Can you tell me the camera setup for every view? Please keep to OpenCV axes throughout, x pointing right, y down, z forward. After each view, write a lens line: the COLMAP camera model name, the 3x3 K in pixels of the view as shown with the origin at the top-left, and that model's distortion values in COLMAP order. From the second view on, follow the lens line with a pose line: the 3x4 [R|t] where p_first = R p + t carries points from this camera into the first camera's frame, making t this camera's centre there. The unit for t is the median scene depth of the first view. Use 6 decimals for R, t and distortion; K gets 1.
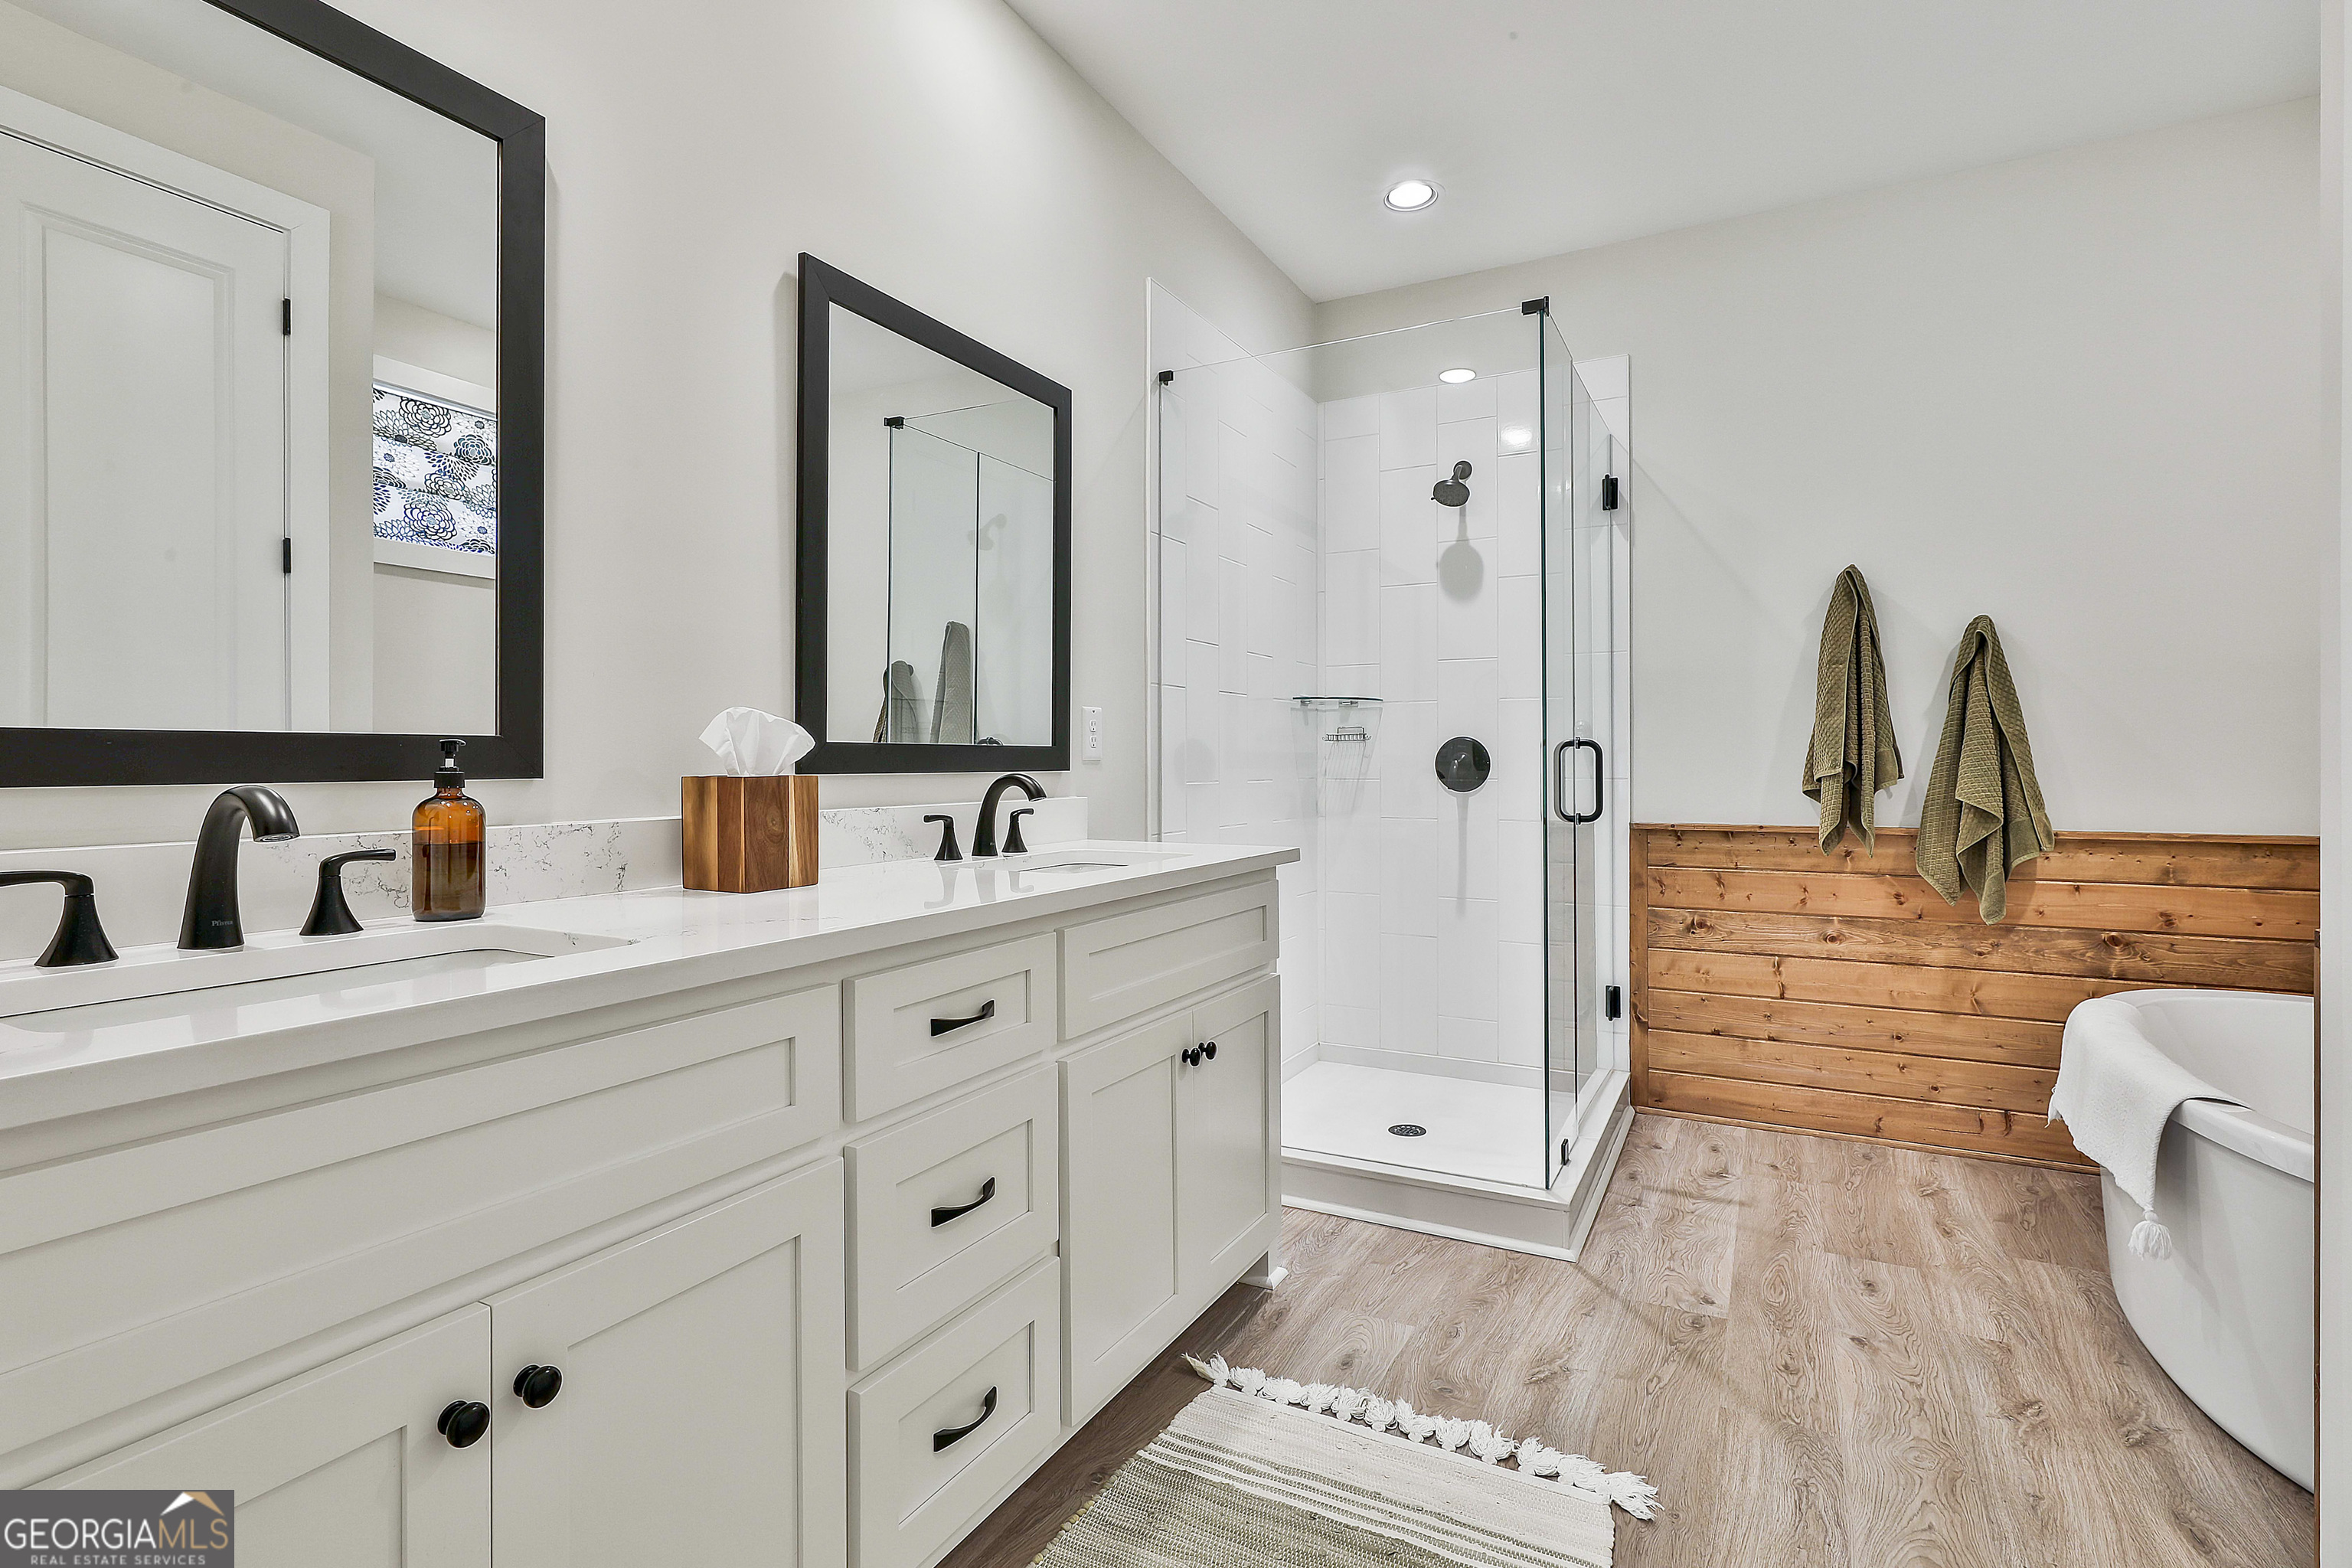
lens RADIAL K [[1132.3, 0, 1194.6], [0, 1132.3, 775.1], [0, 0, 1]] dist [-0.004393, 0.004033]
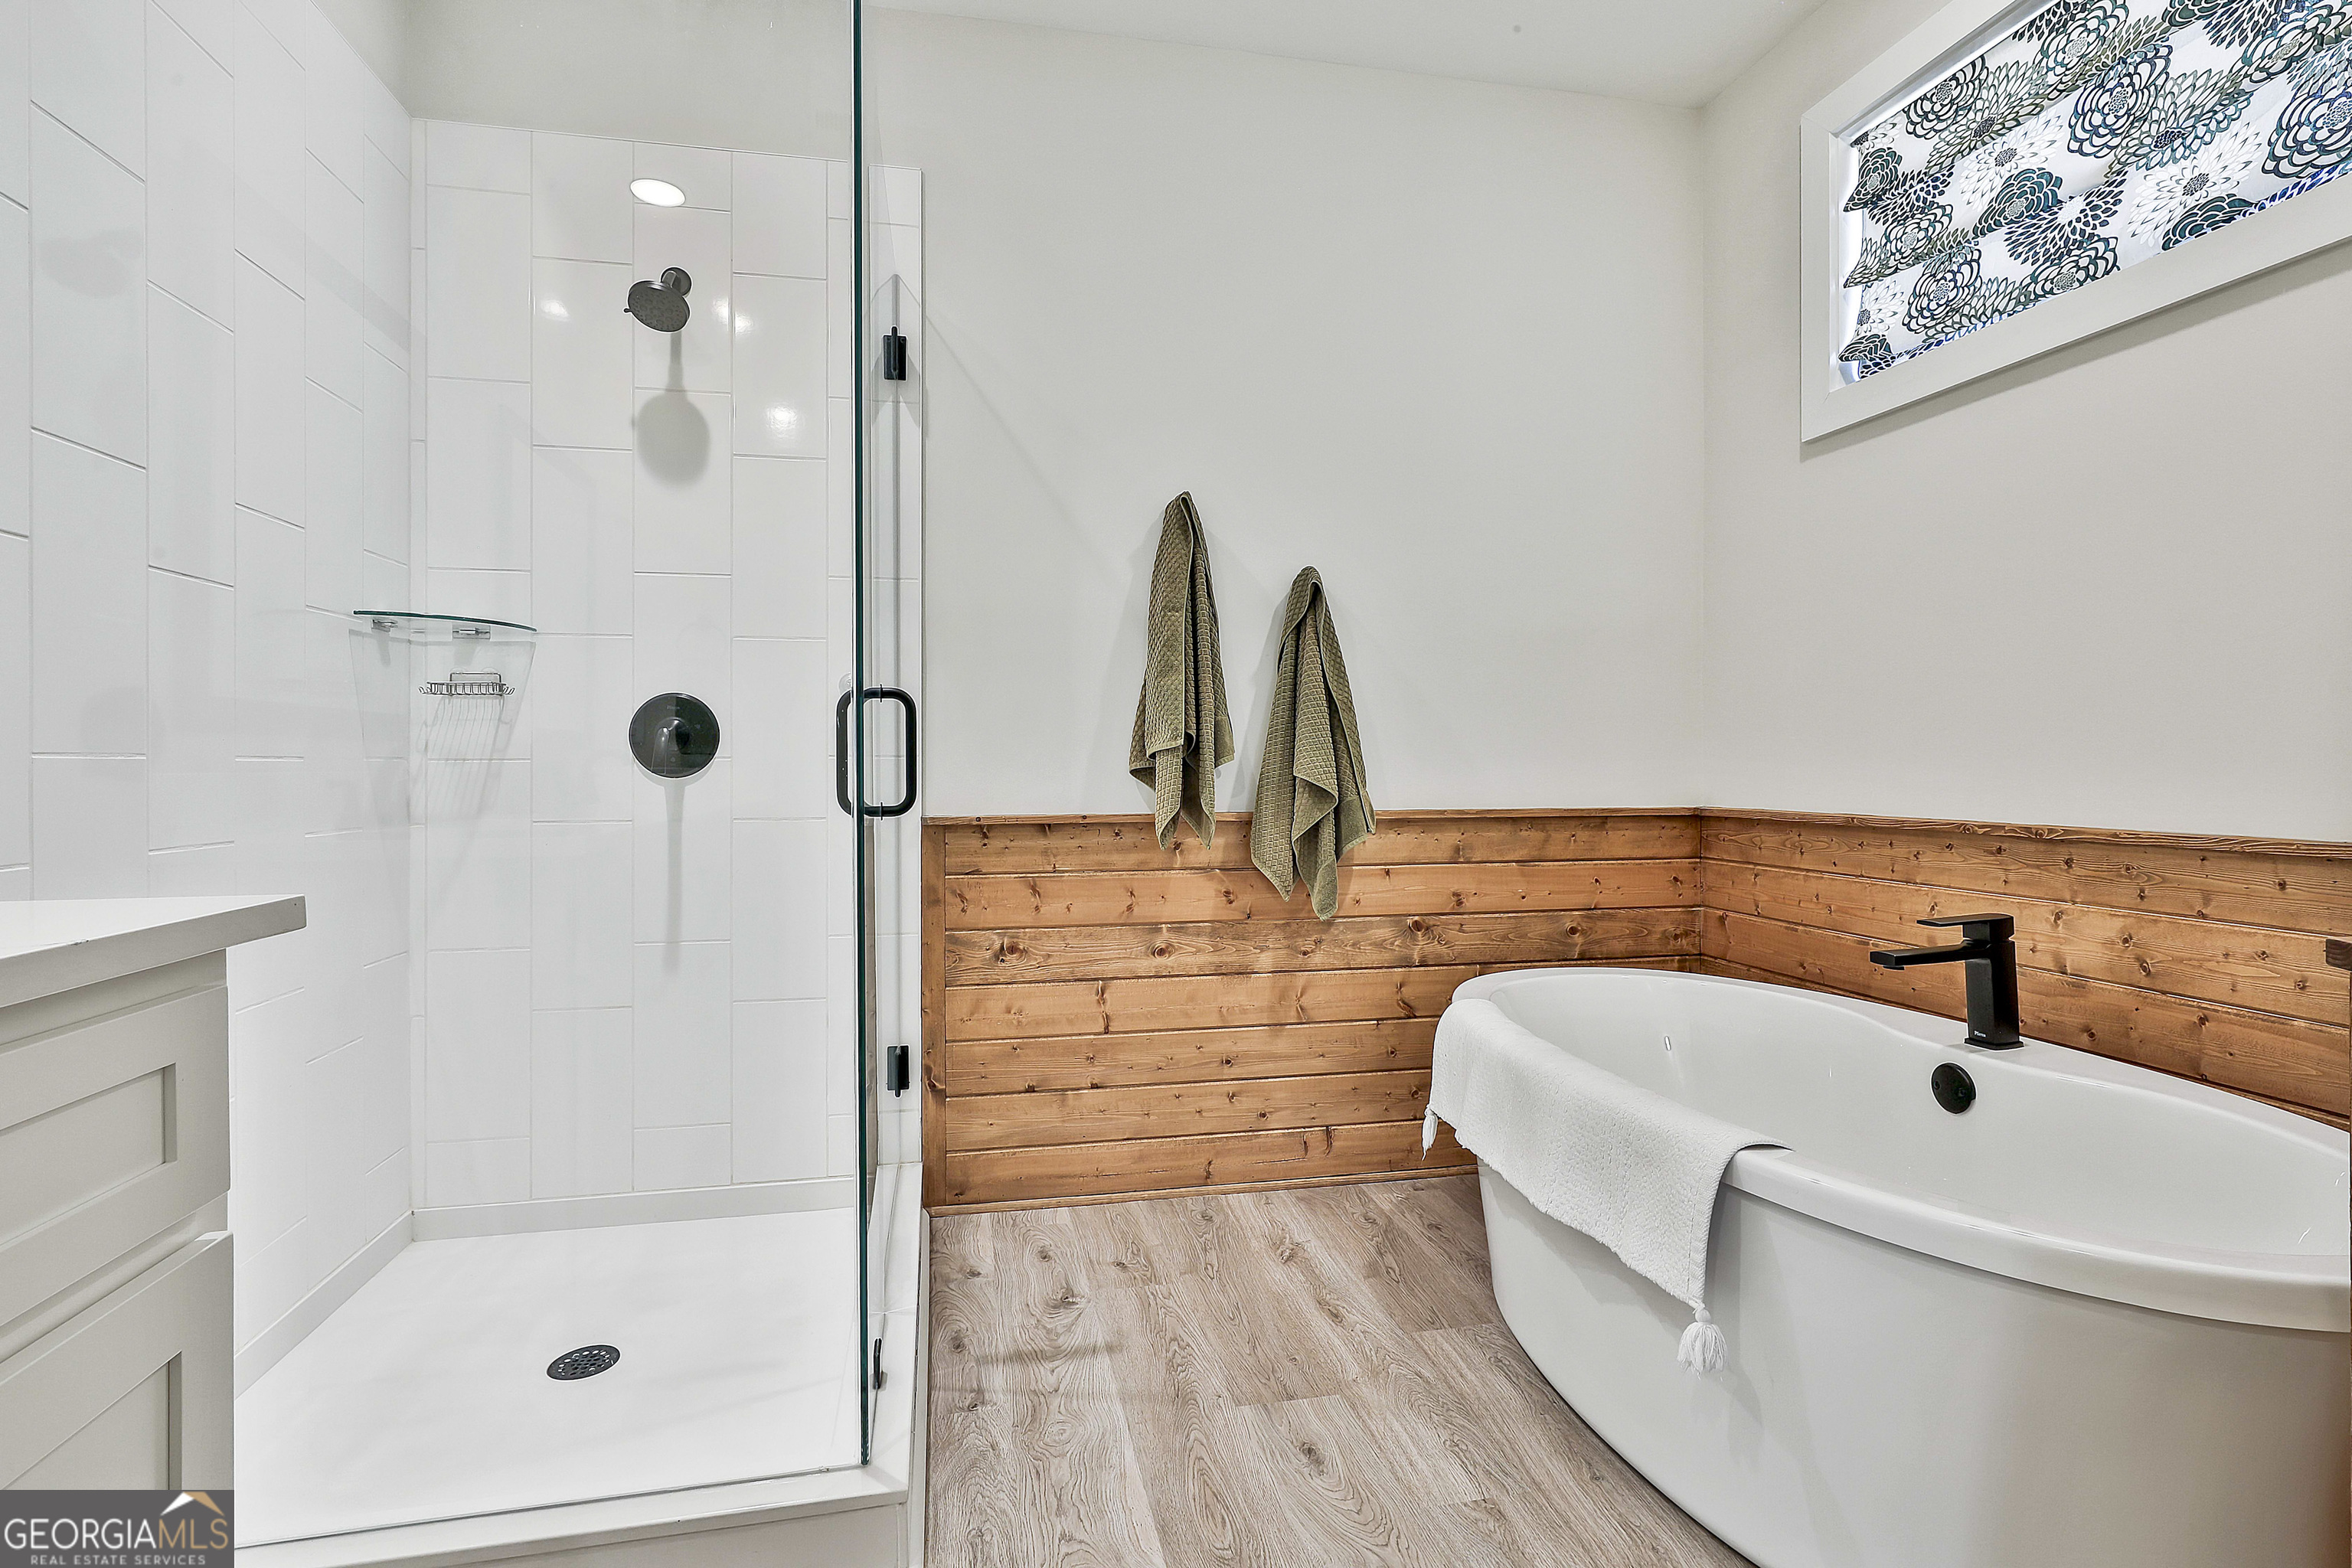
lens RADIAL K [[1132.3, 0, 1169.2], [0, 1132.3, 752.6], [0, 0, 1]] dist [-0.004393, 0.004033]
pose [[0.780070, 0.004670, 0.625675, 0.059893], [0.008851, 0.999790, -0.018497, 0.017206], [-0.625630, 0.019967, 0.779864, 0.366829]]
